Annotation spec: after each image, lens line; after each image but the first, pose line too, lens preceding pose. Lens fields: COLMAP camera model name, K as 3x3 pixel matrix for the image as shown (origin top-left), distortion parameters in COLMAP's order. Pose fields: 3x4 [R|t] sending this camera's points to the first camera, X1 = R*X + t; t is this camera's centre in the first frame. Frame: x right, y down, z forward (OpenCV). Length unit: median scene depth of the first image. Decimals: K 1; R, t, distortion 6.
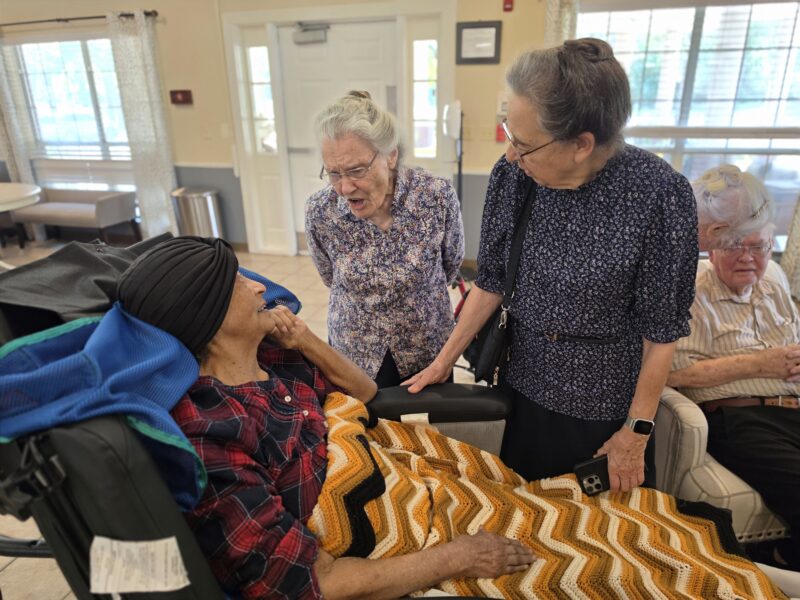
lens RADIAL K [[545.2, 0, 399.2], [0, 545.2, 313.3], [0, 0, 1]] dist [-0.008694, -0.006359]
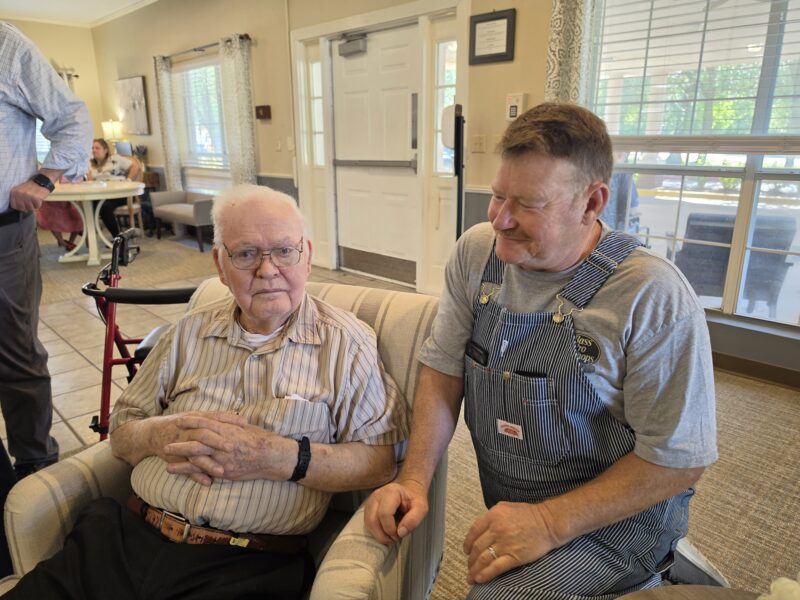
lens RADIAL K [[549.6, 0, 387.2], [0, 549.6, 299.3], [0, 0, 1]] dist [-0.005402, -0.002838]
pose [[0.892378, 0.135622, -0.430427, 0.407709], [-0.174385, 0.983319, -0.051711, -0.025159], [0.416234, 0.121206, 0.901143, 0.206478]]
